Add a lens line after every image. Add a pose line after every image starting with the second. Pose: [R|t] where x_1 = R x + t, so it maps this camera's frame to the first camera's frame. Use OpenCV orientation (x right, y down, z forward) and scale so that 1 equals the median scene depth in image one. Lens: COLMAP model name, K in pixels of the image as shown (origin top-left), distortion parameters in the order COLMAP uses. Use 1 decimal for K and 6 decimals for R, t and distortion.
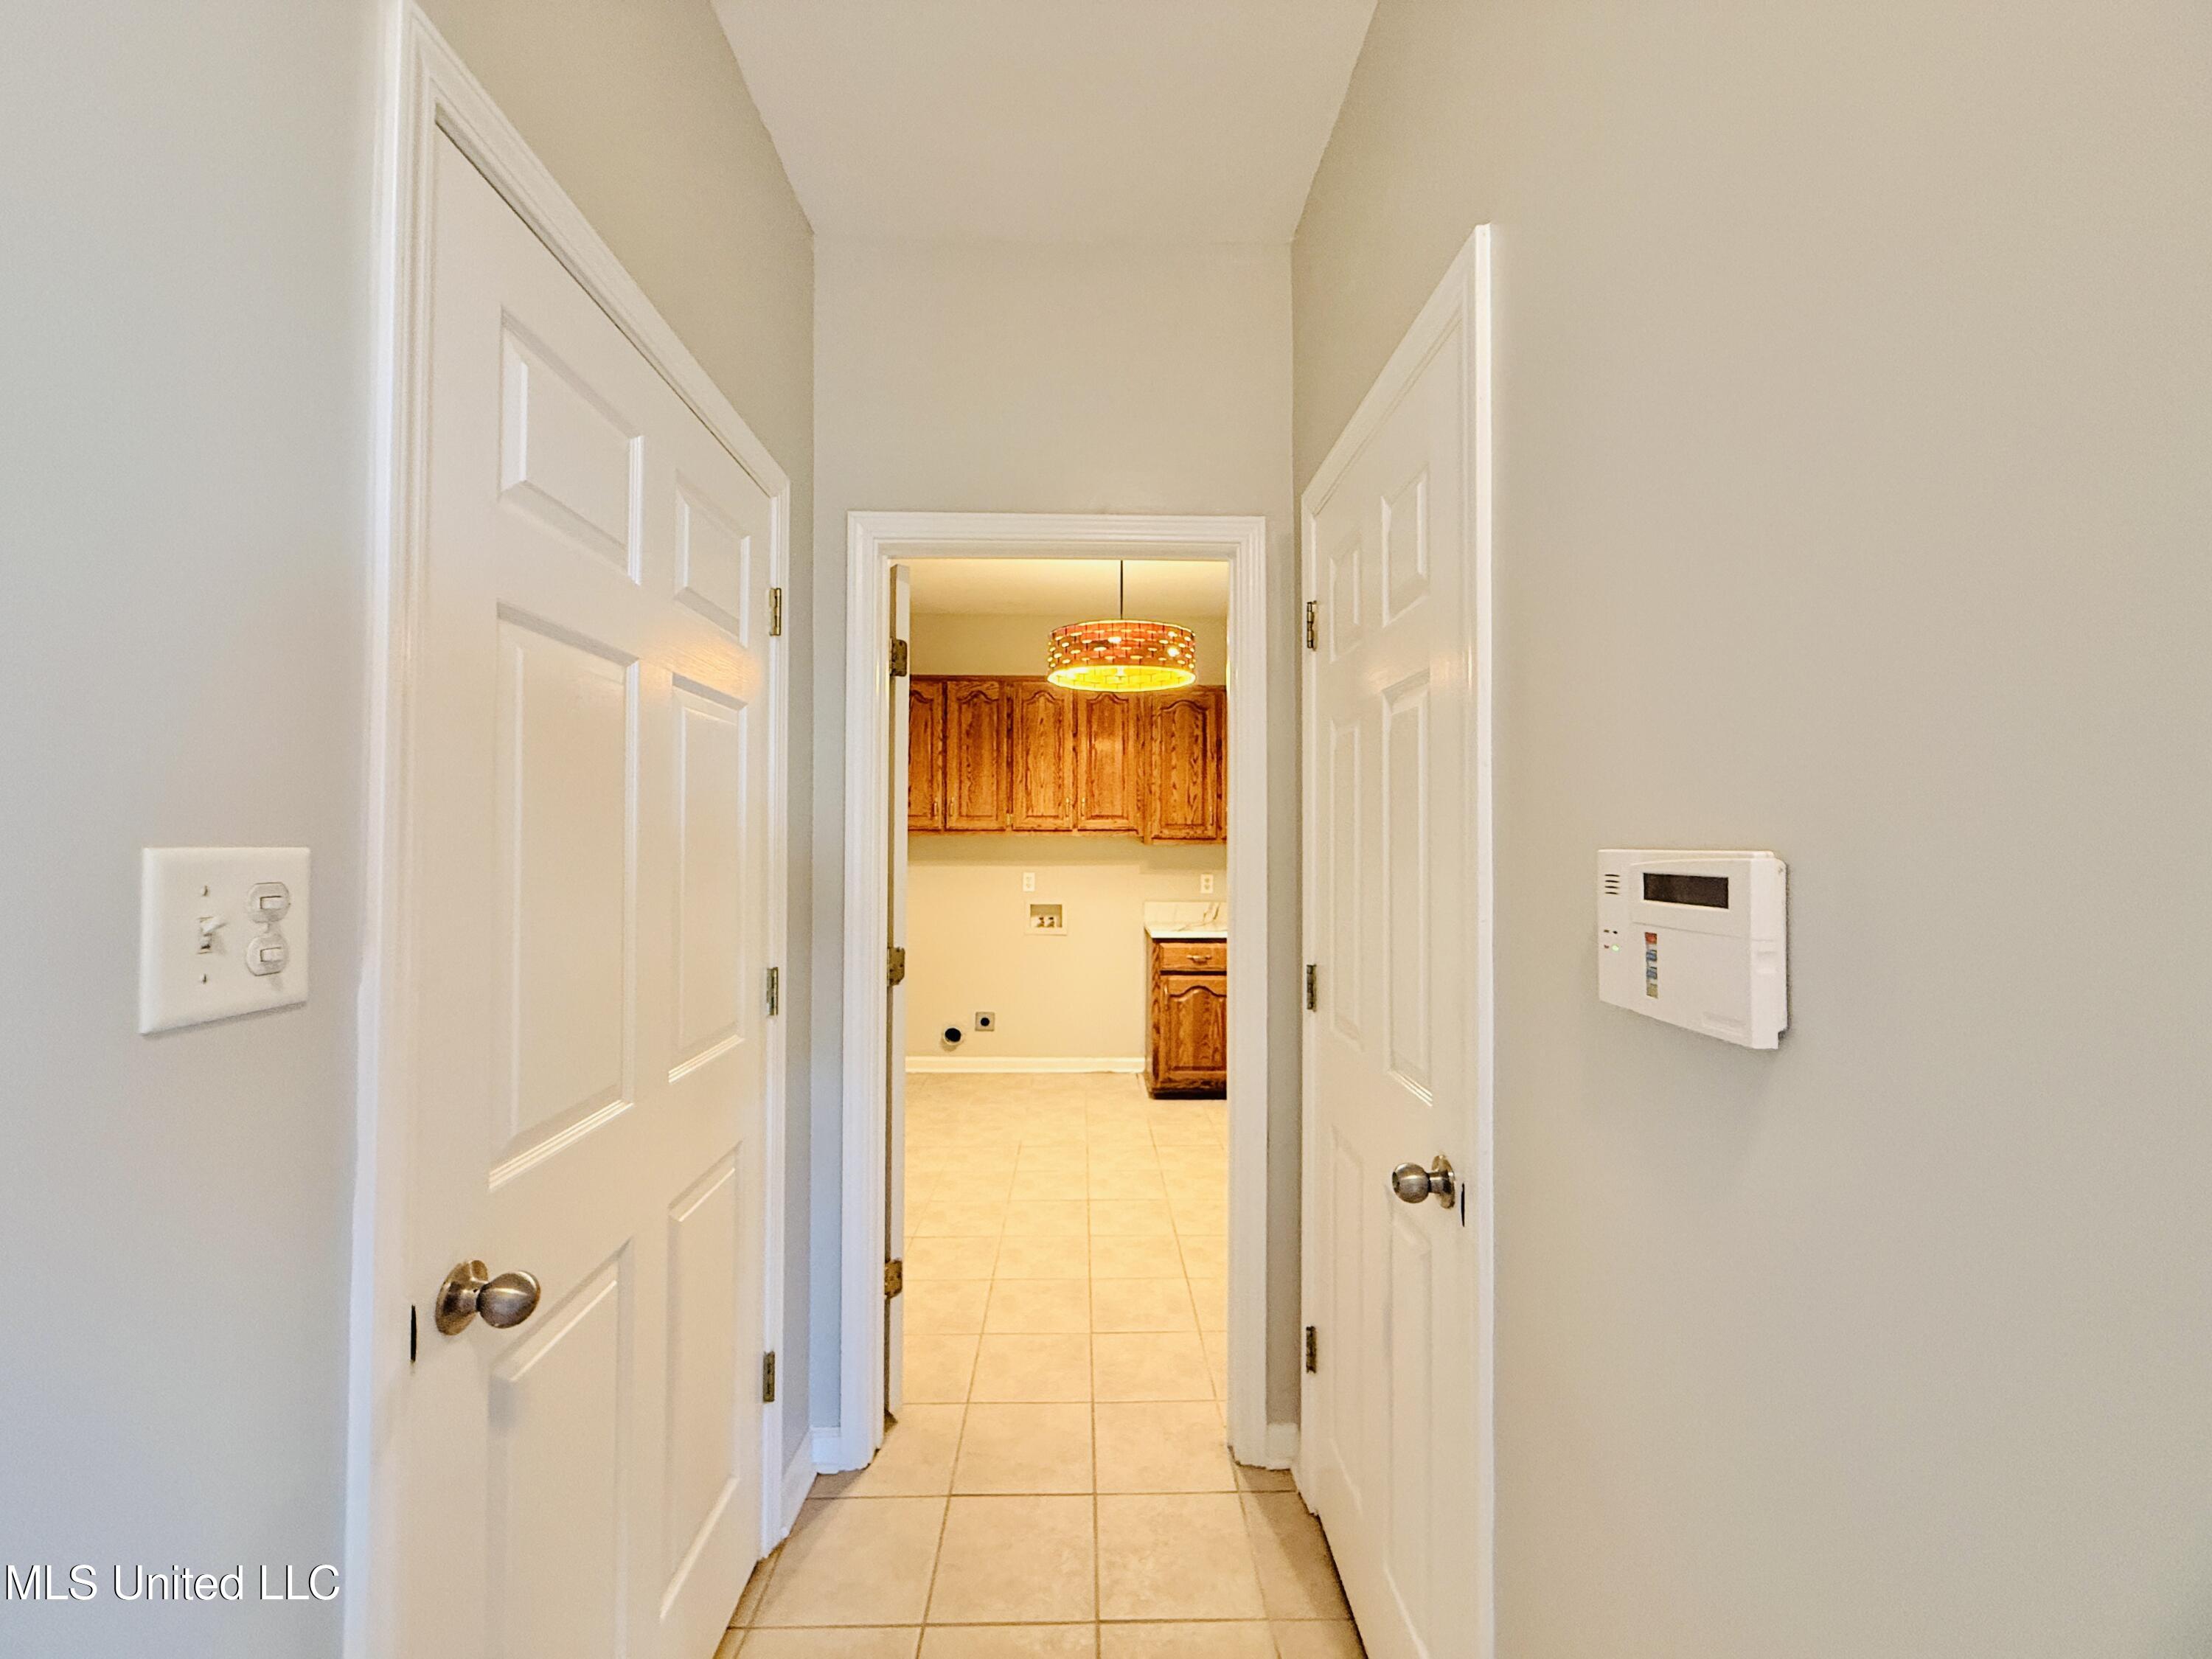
lens RADIAL K [[881.4, 0, 1105.1], [0, 881.4, 827.2], [0, 0, 1]] dist [-0.001102, 0.000527]
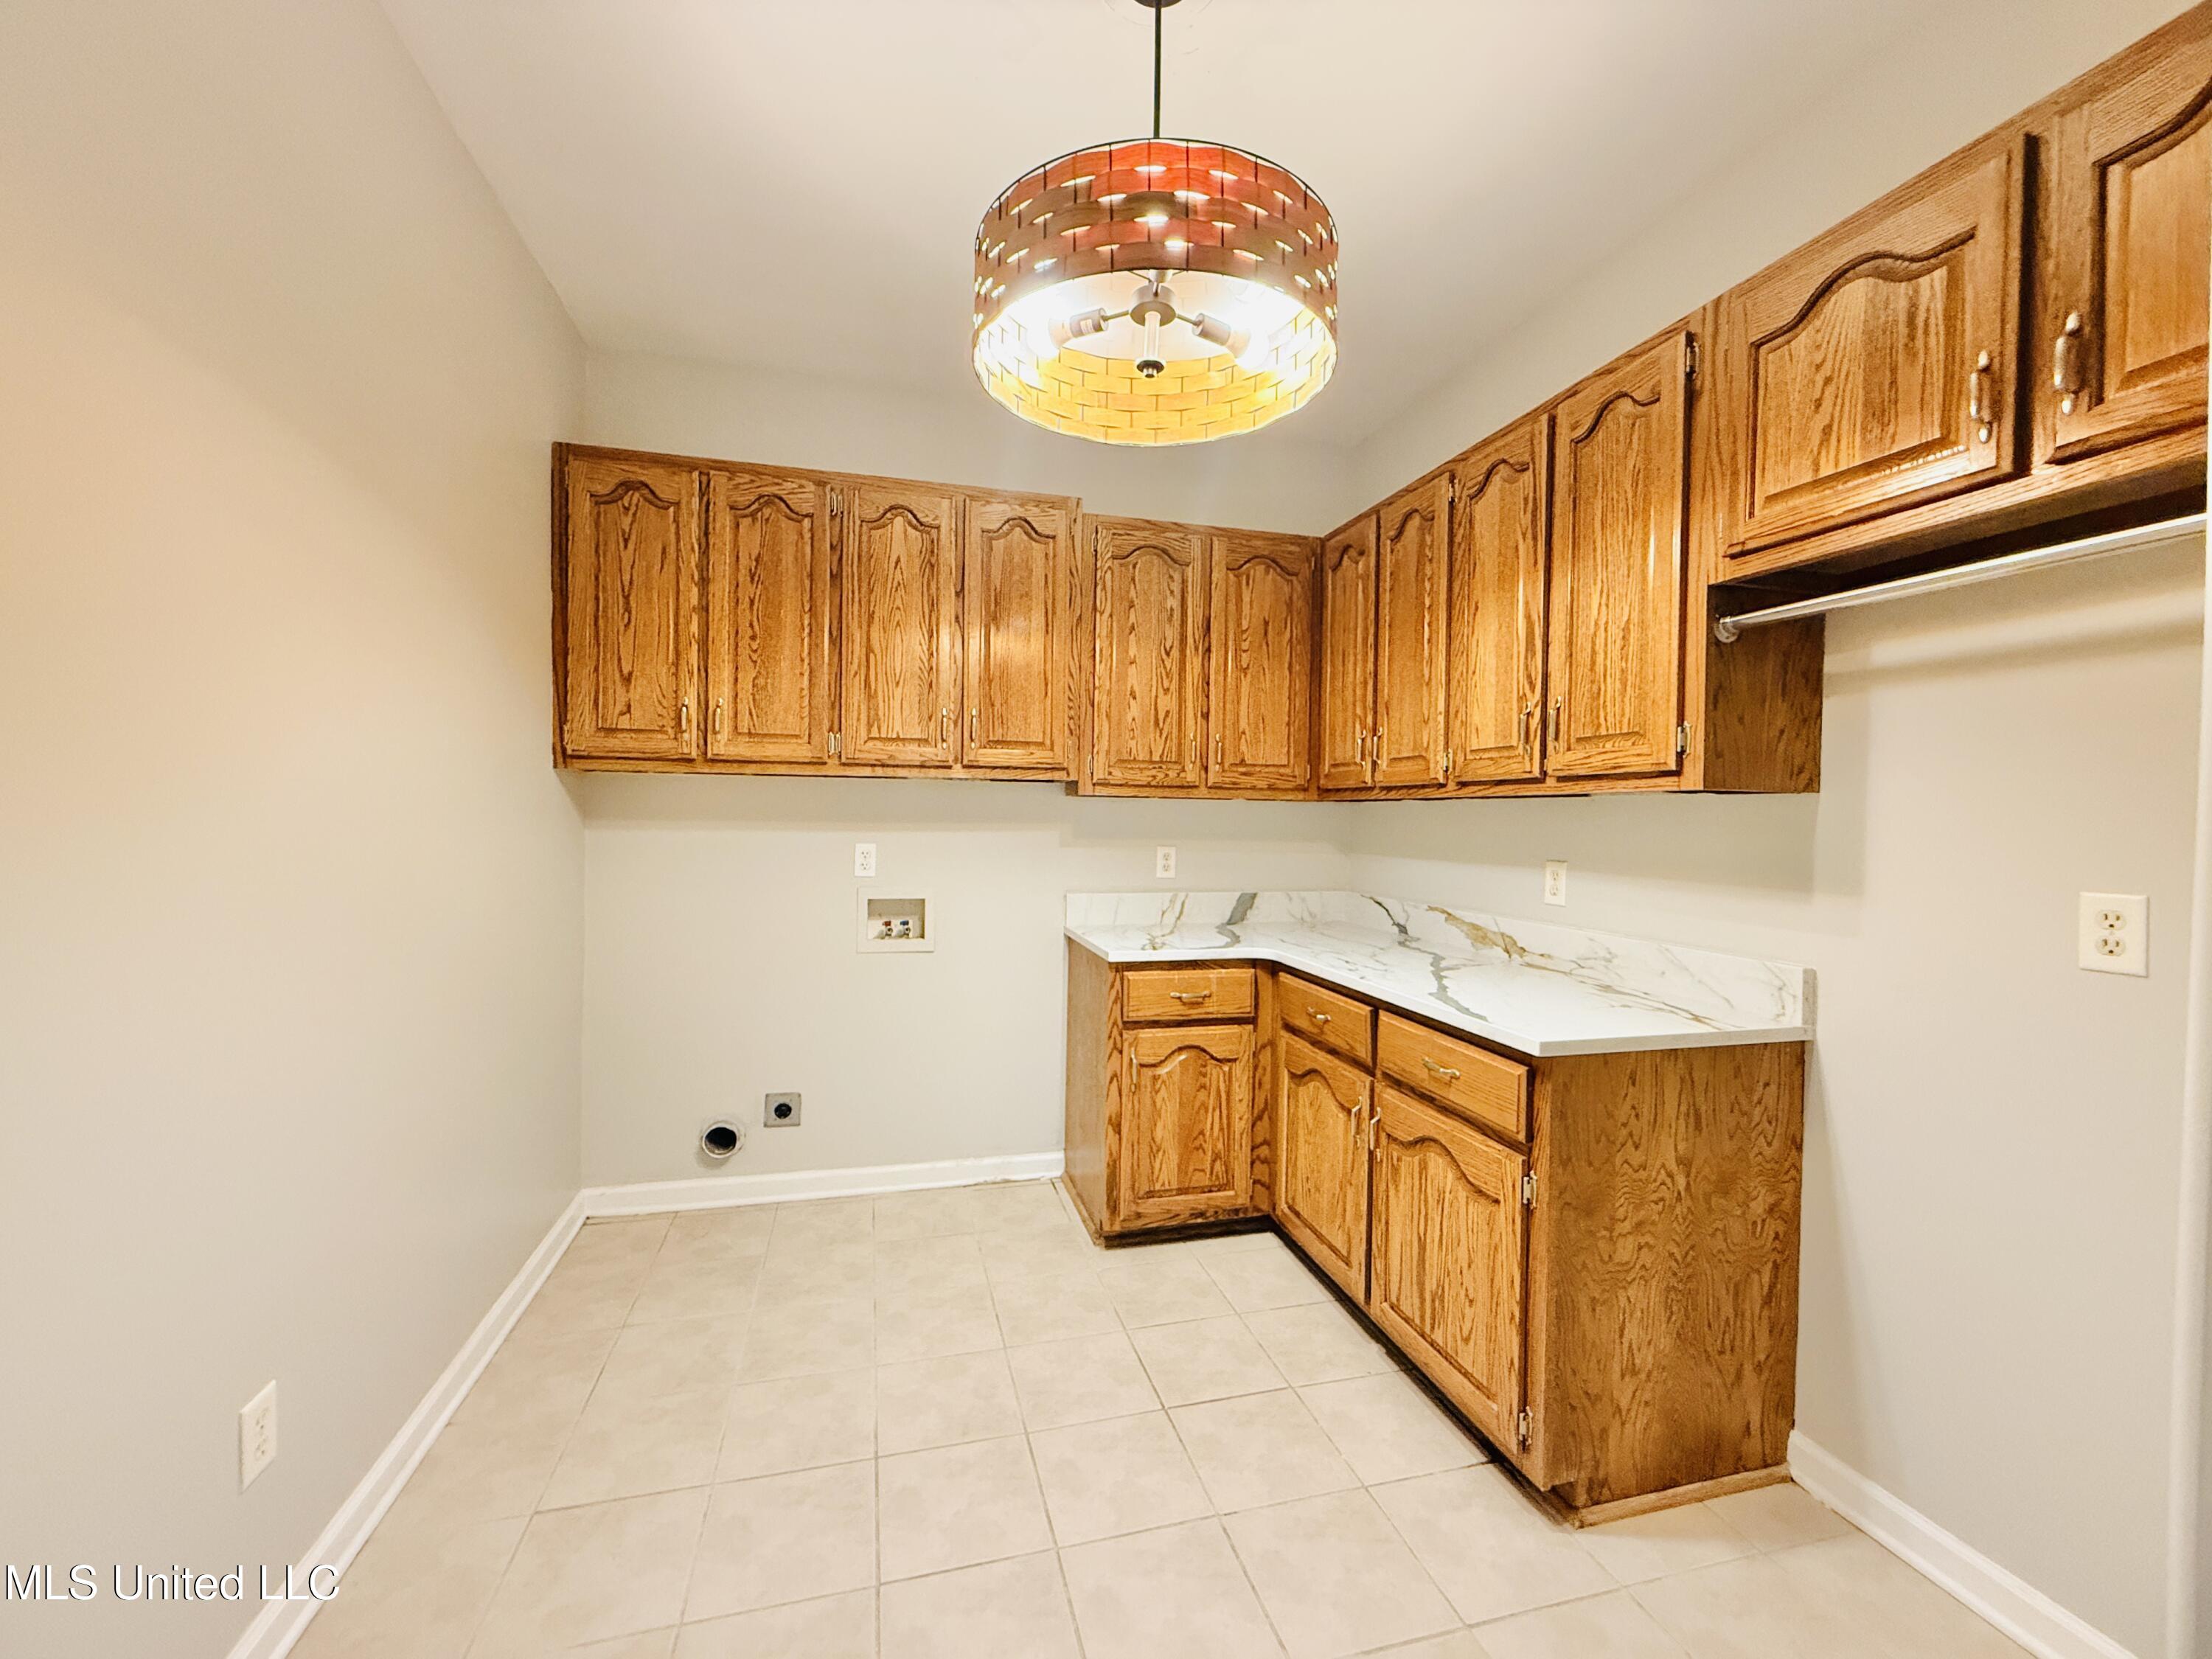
lens RADIAL K [[881.4, 0, 1102.2], [0, 881.4, 827.4], [0, 0, 1]] dist [-0.001102, 0.000527]
pose [[0.973694, 0.007449, 0.227738, -0.071753], [-0.014442, 0.999474, 0.029053, 0.024361], [-0.227402, -0.031578, 0.973289, 0.441777]]
